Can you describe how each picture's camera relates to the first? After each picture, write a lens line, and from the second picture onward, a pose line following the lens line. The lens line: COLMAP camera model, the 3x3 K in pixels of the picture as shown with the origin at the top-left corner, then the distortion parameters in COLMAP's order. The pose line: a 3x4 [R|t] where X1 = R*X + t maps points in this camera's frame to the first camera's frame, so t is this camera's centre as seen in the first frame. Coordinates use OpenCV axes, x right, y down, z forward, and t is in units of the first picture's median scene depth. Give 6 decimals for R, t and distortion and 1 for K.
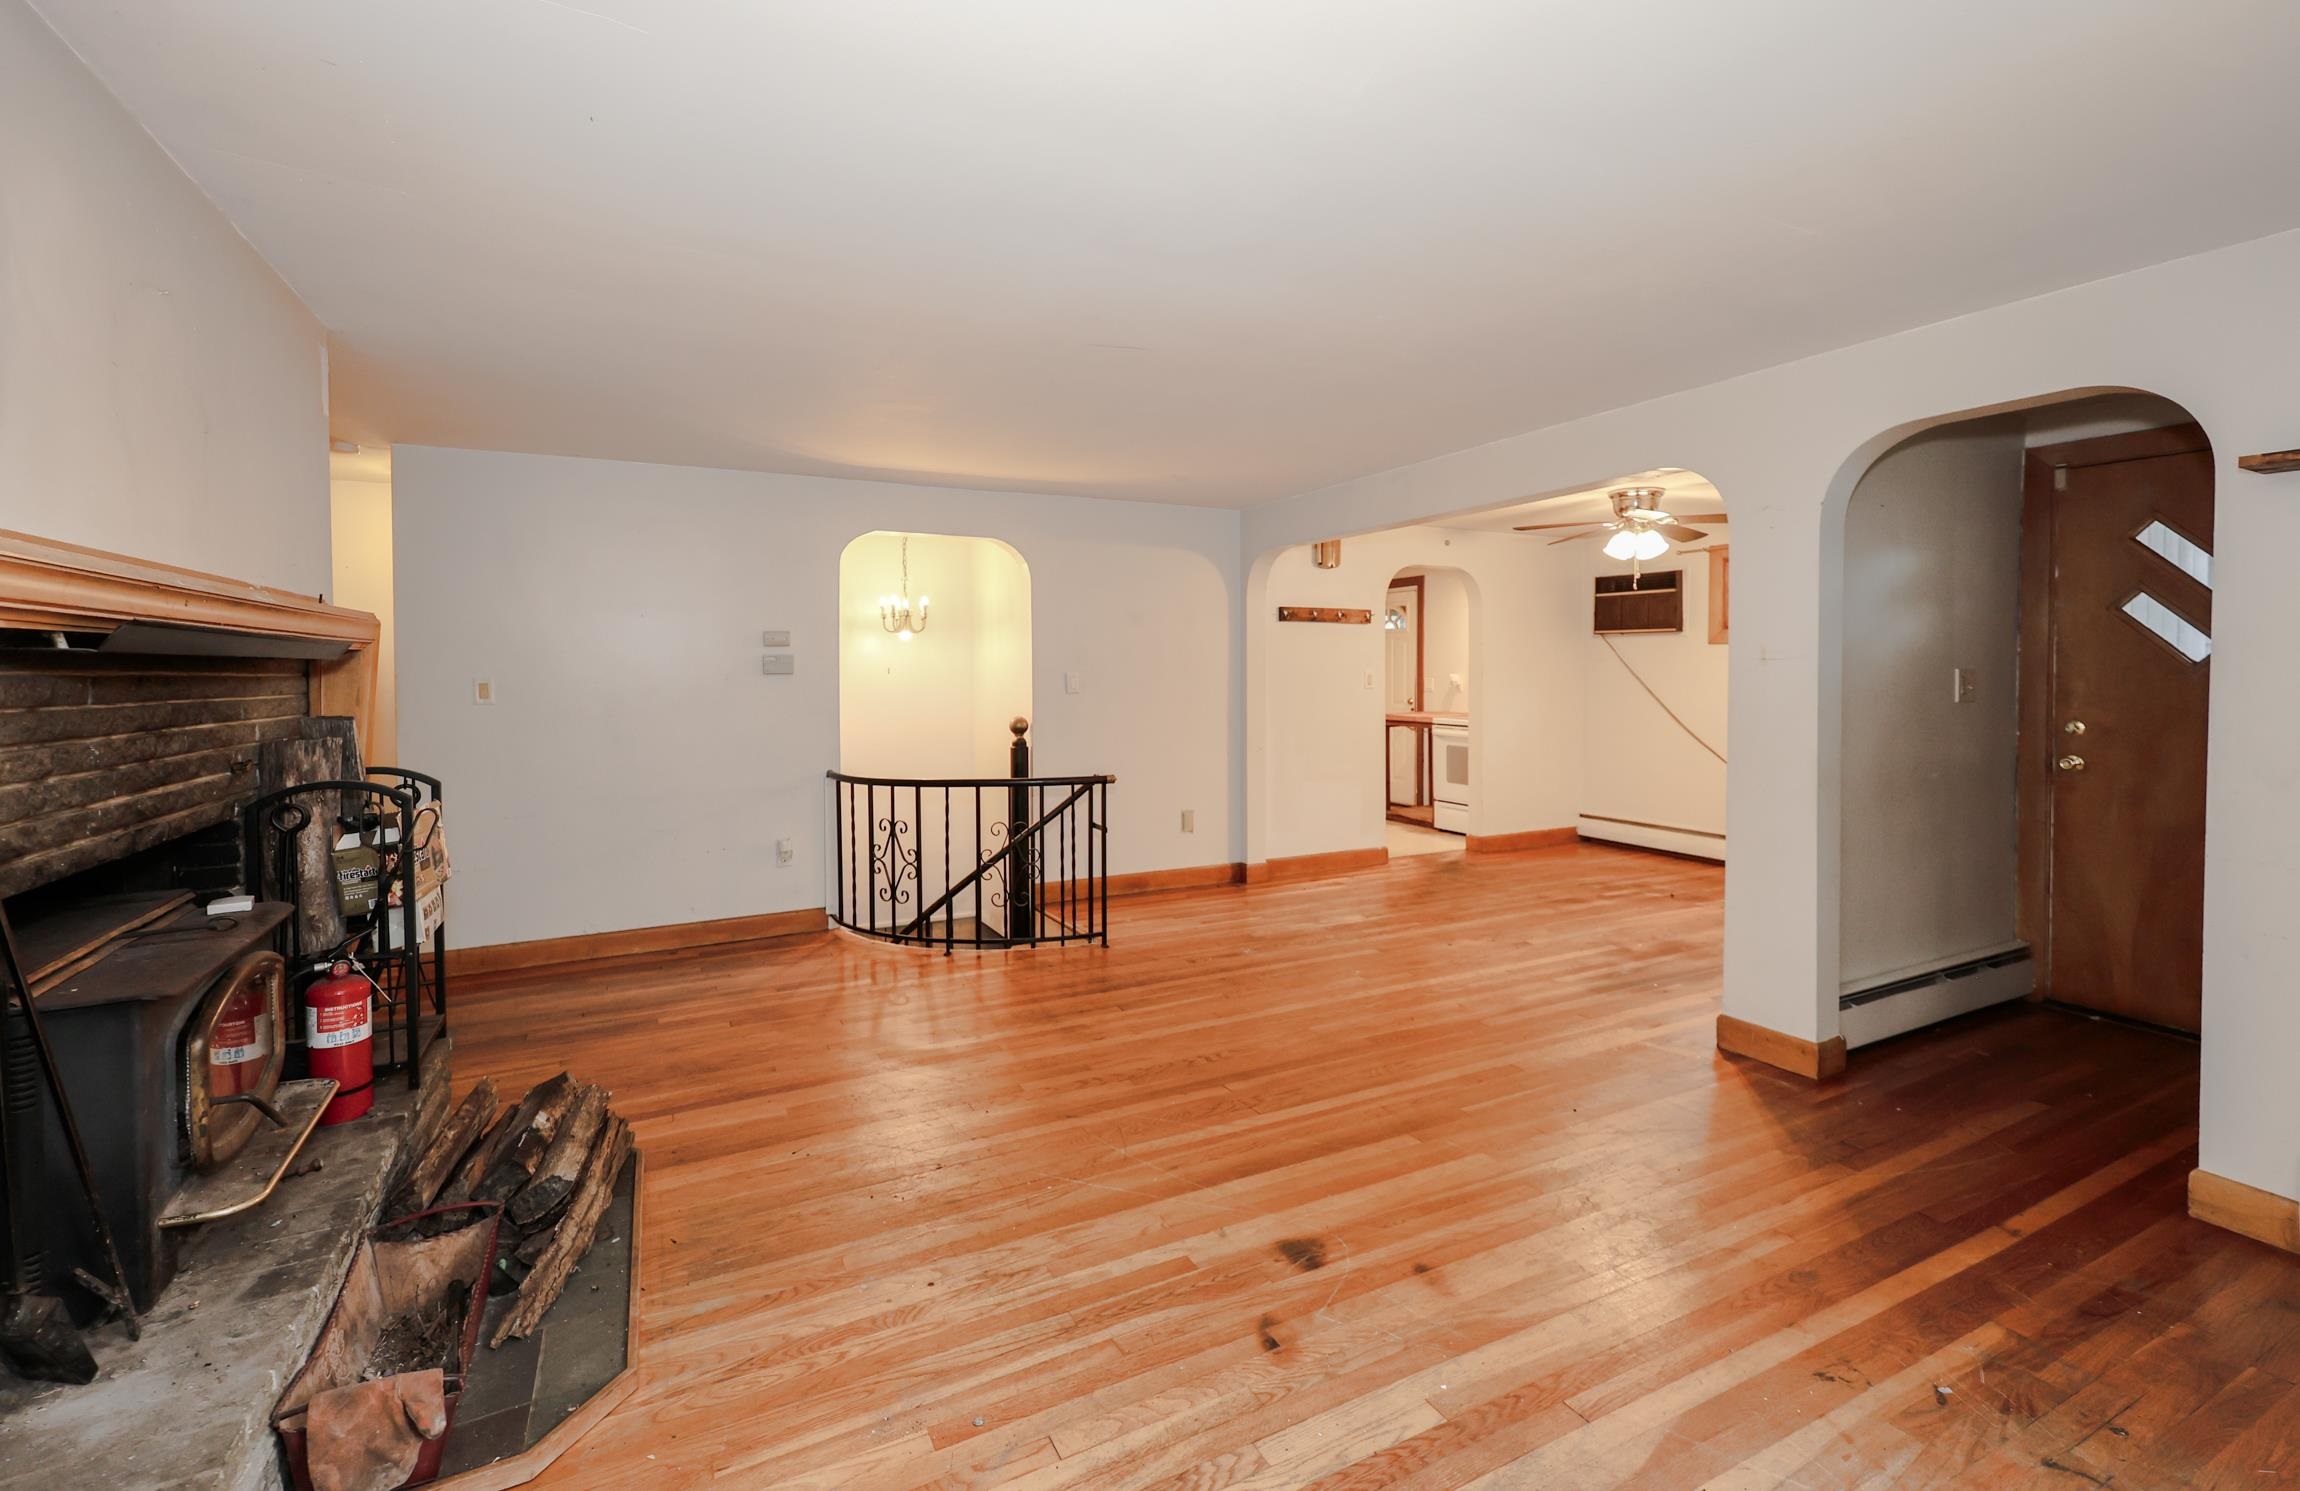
lens RADIAL K [[1020.6, 0, 1172.1], [0, 1020.6, 697.7], [0, 0, 1]] dist [0.011539, -0.000062]
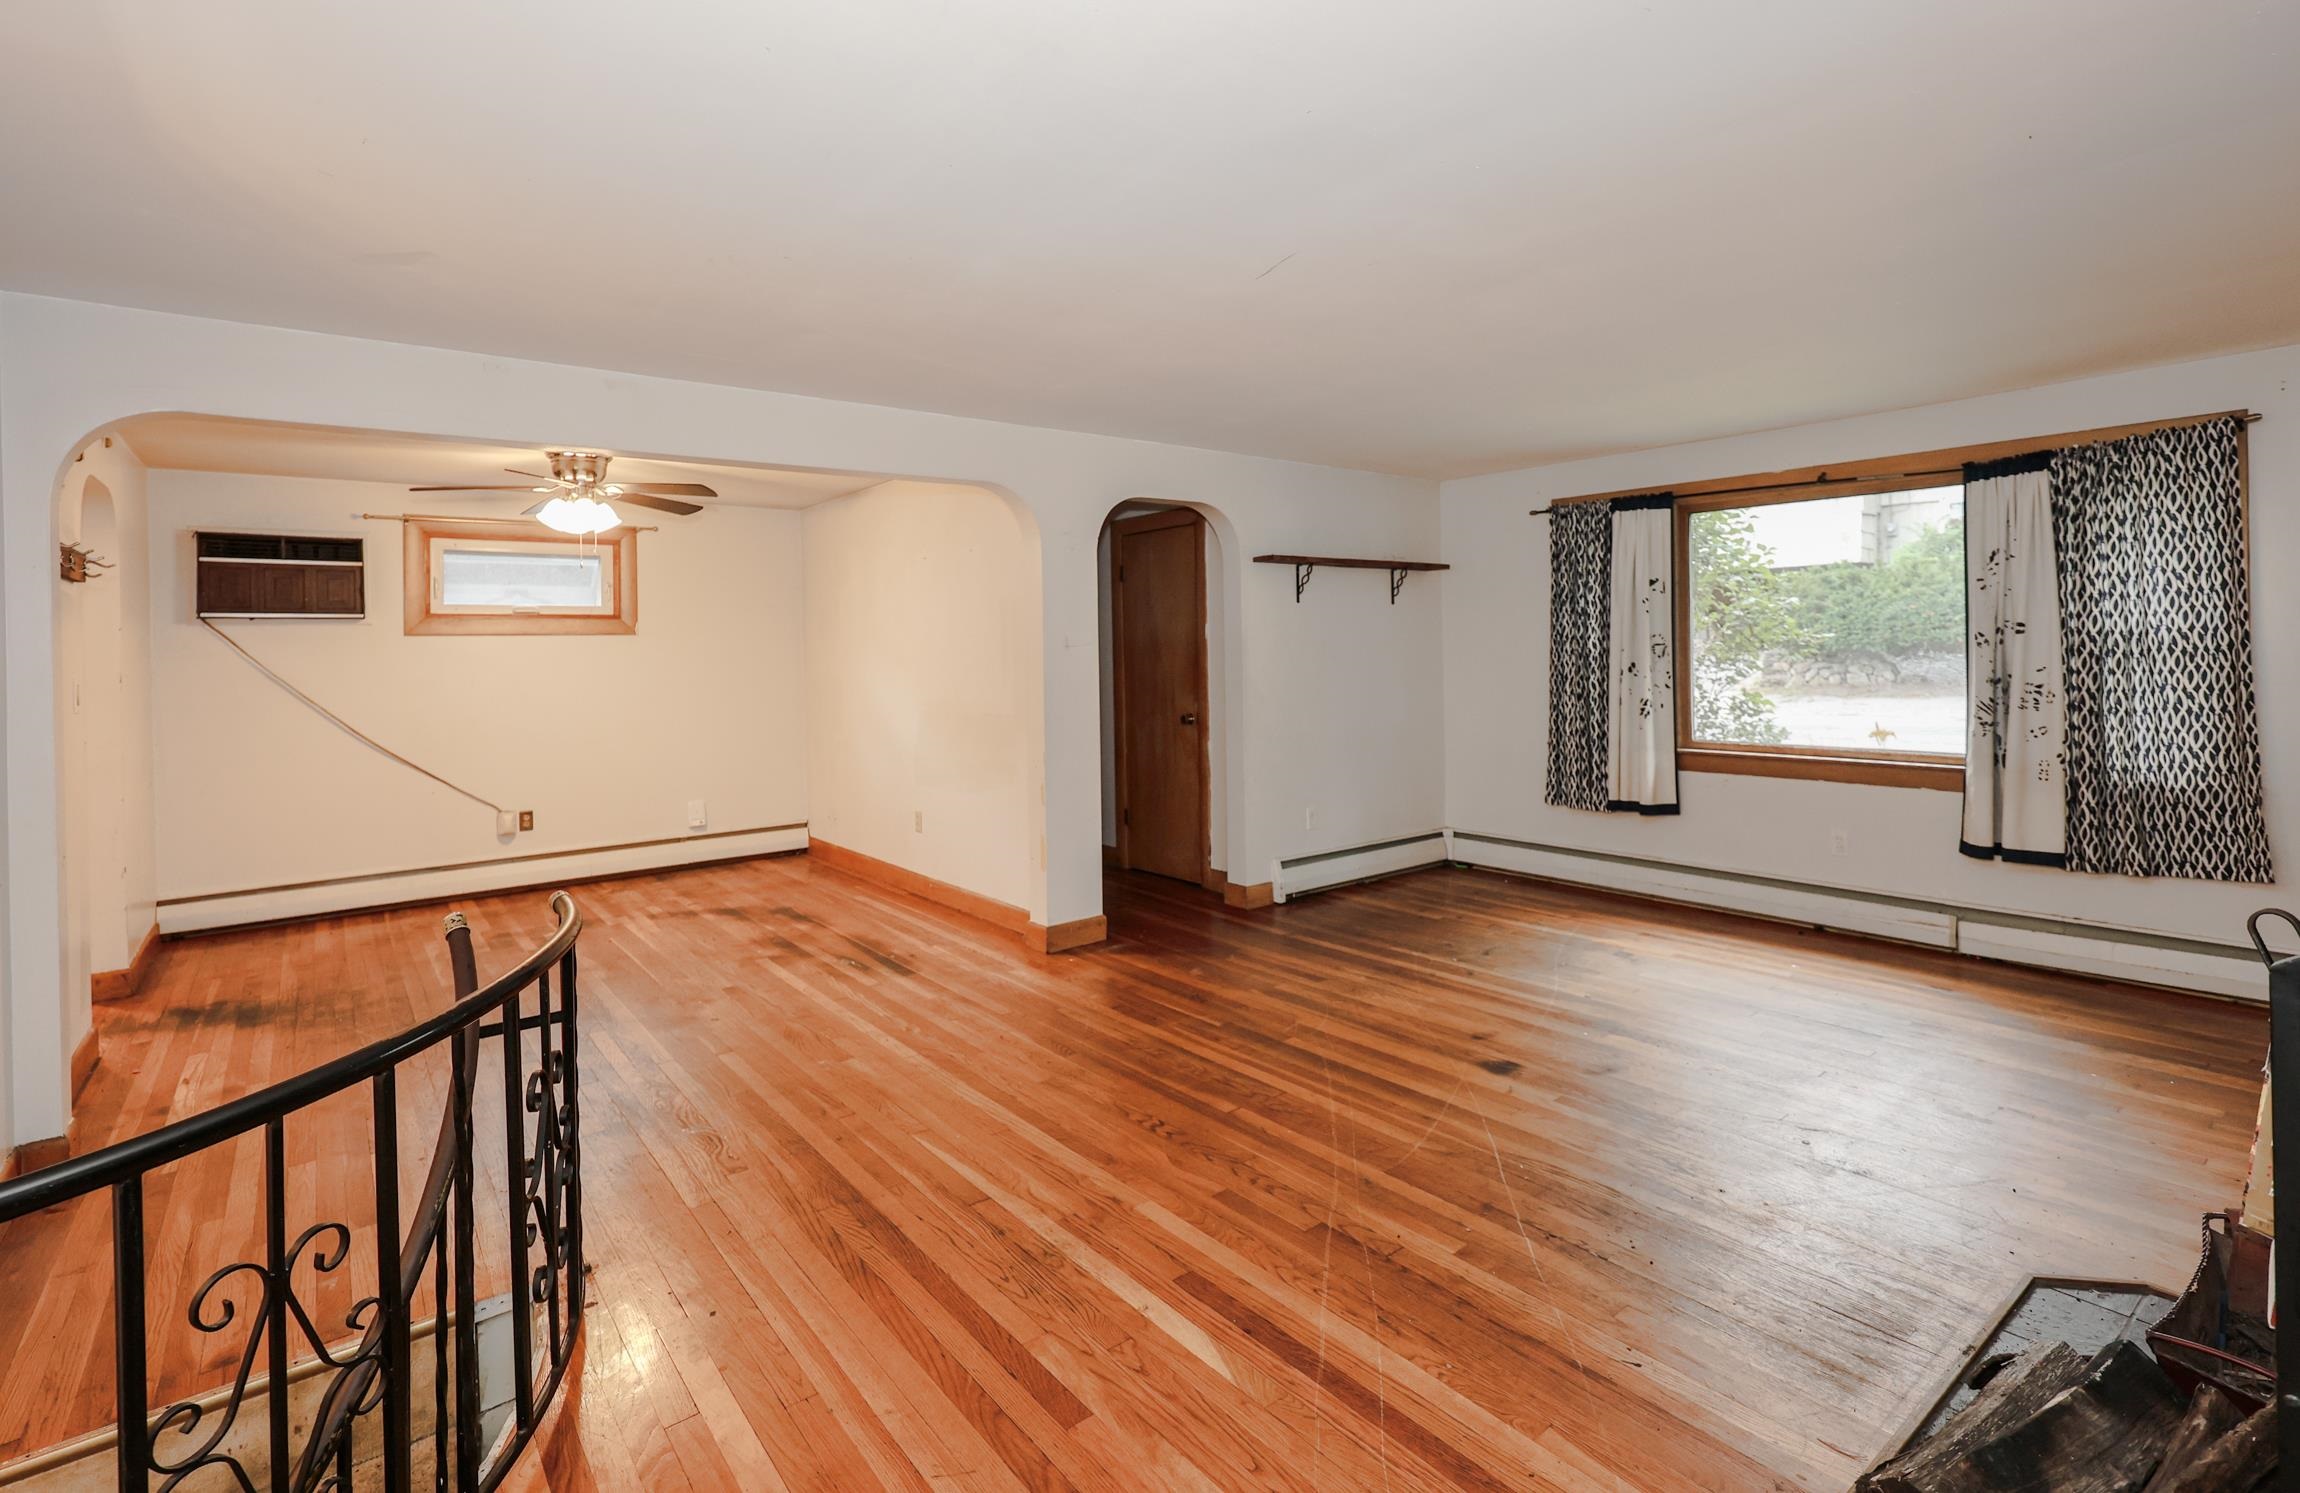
lens RADIAL K [[1062.7, 0, 1147.0], [0, 1062.7, 648.7], [0, 0, 1]] dist [0.012640, -0.000069]
pose [[-0.175929, 0.003849, 0.984395, -0.559144], [0.047440, 0.998864, 0.004572, -0.025072], [-0.983259, 0.047504, -0.175911, 0.783172]]
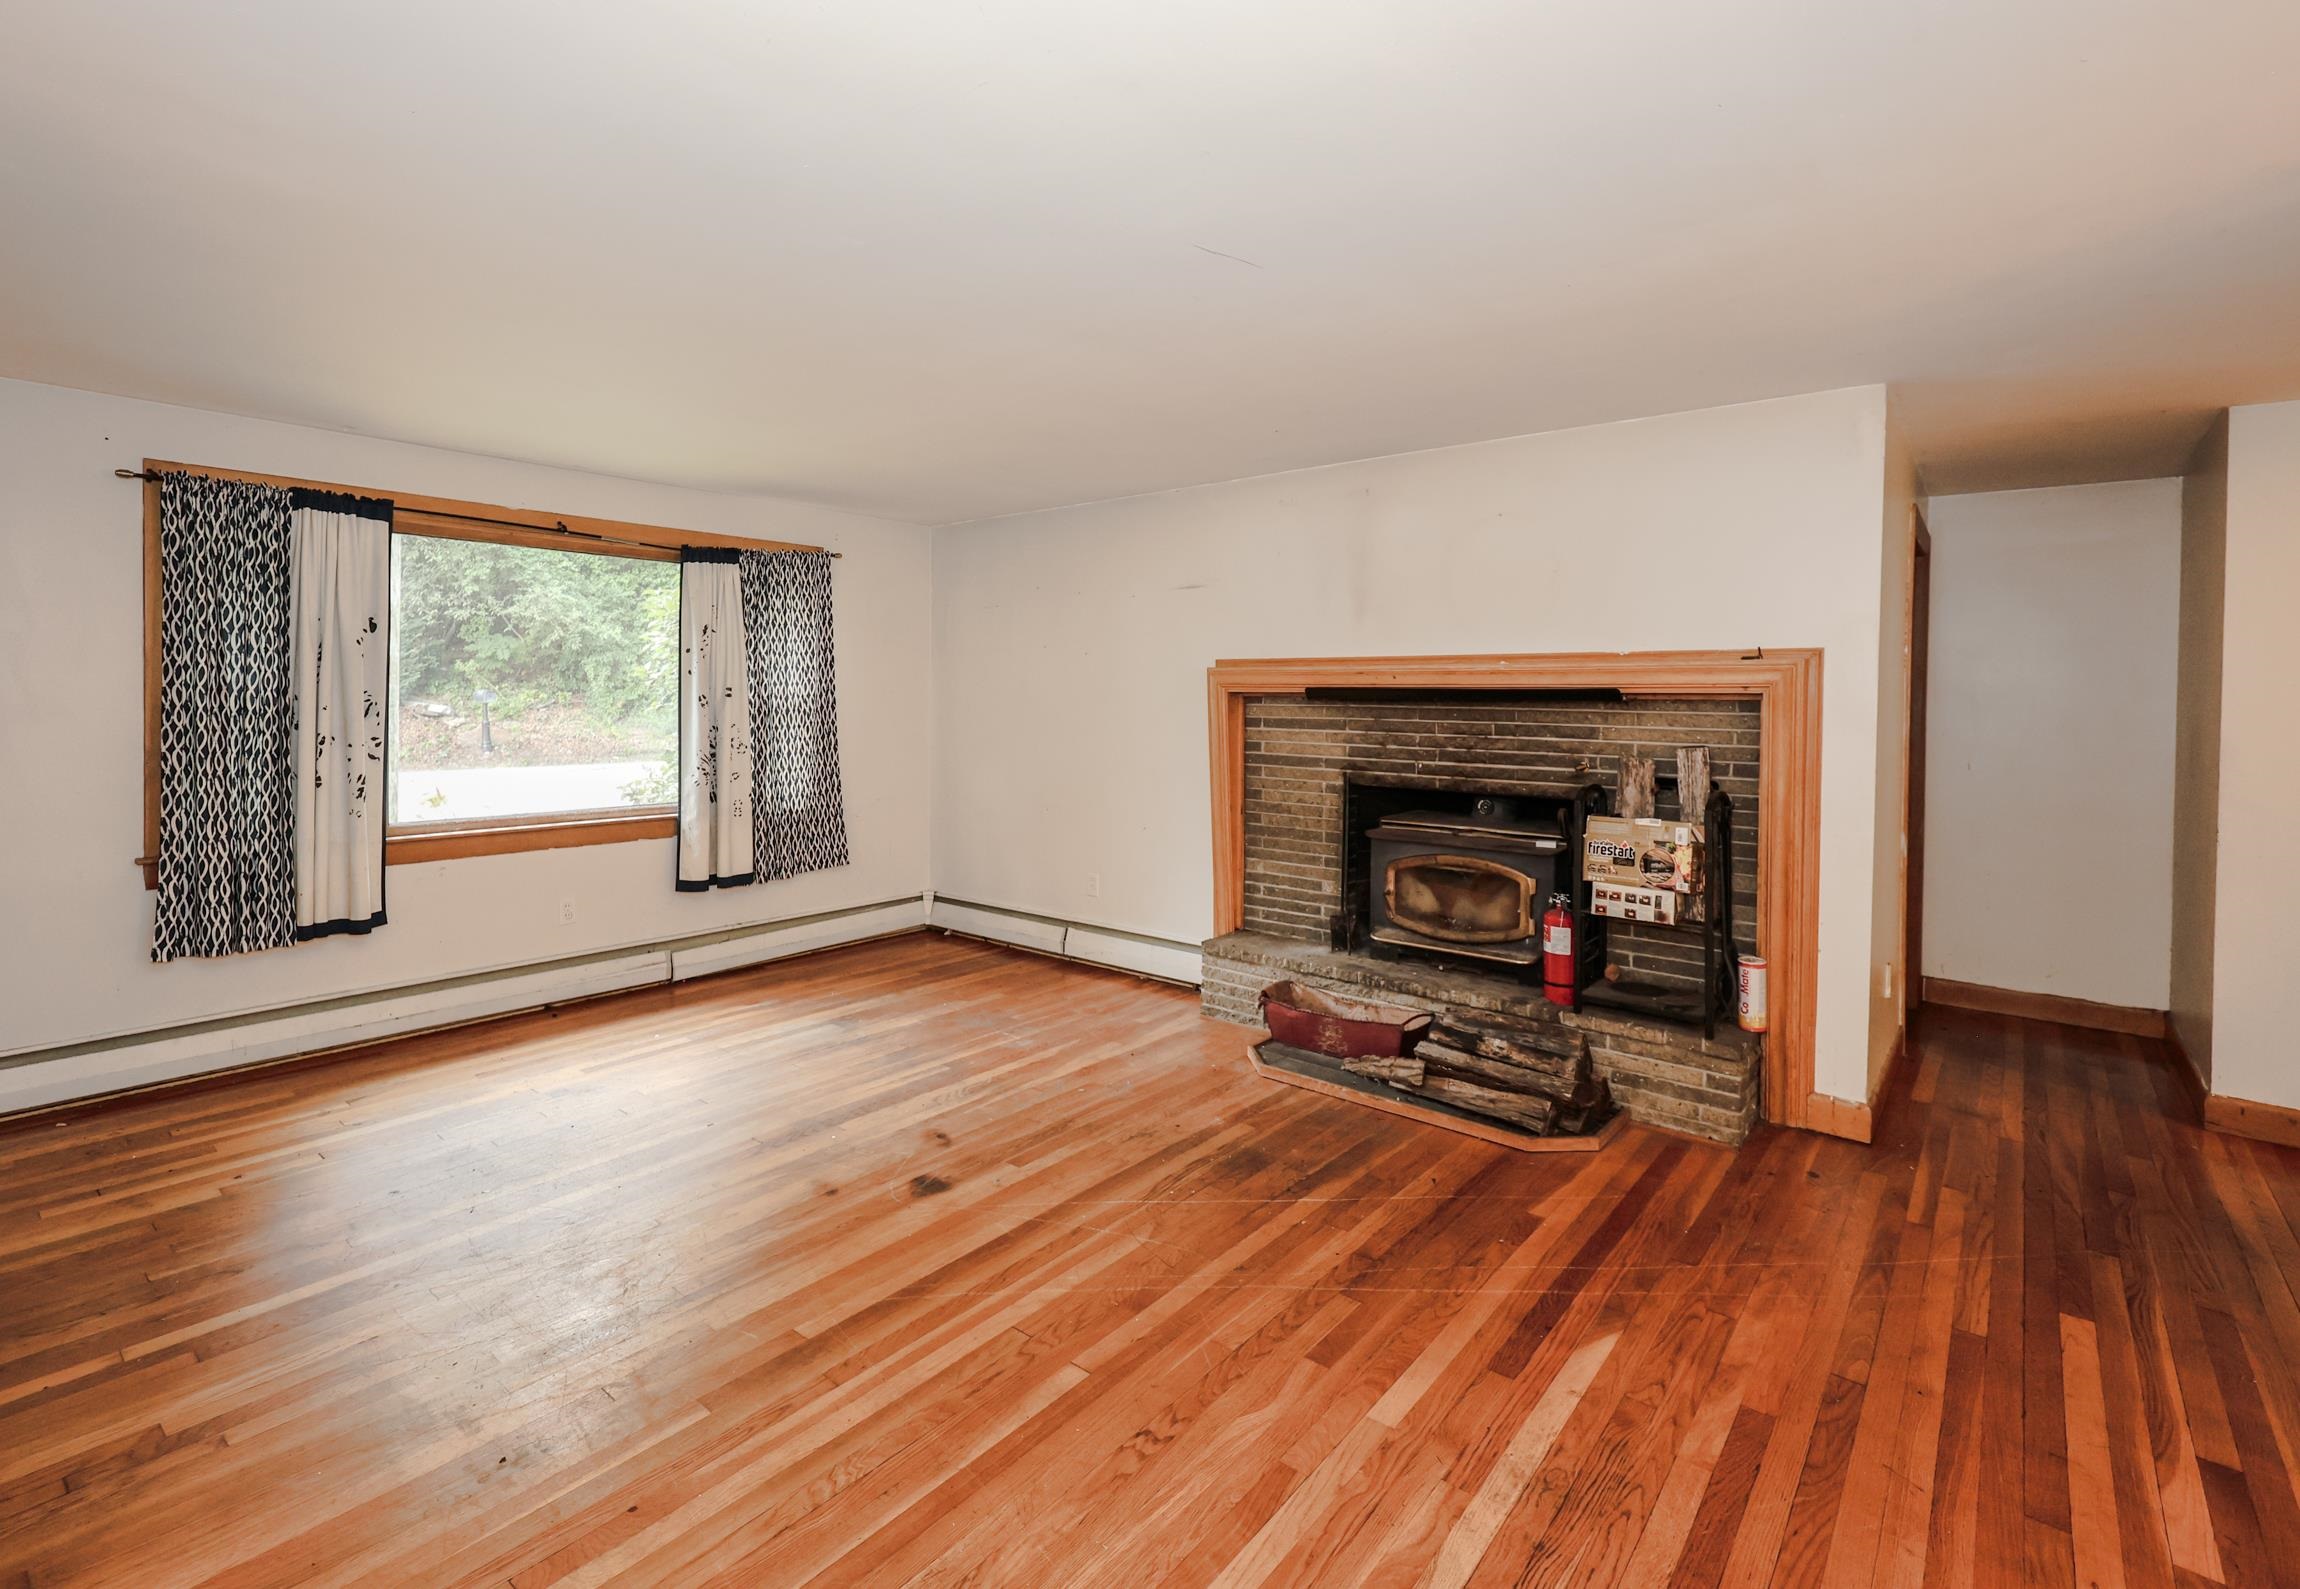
lens RADIAL K [[1065.3, 0, 1108.3], [0, 1065.3, 691.3], [0, 0, 1]] dist [-0.000864, -0.000166]
pose [[-0.933709, -0.008694, -0.357927, 0.177817], [-0.018183, 0.999567, 0.023155, -0.035328], [0.357570, 0.028129, -0.933463, 1.031583]]
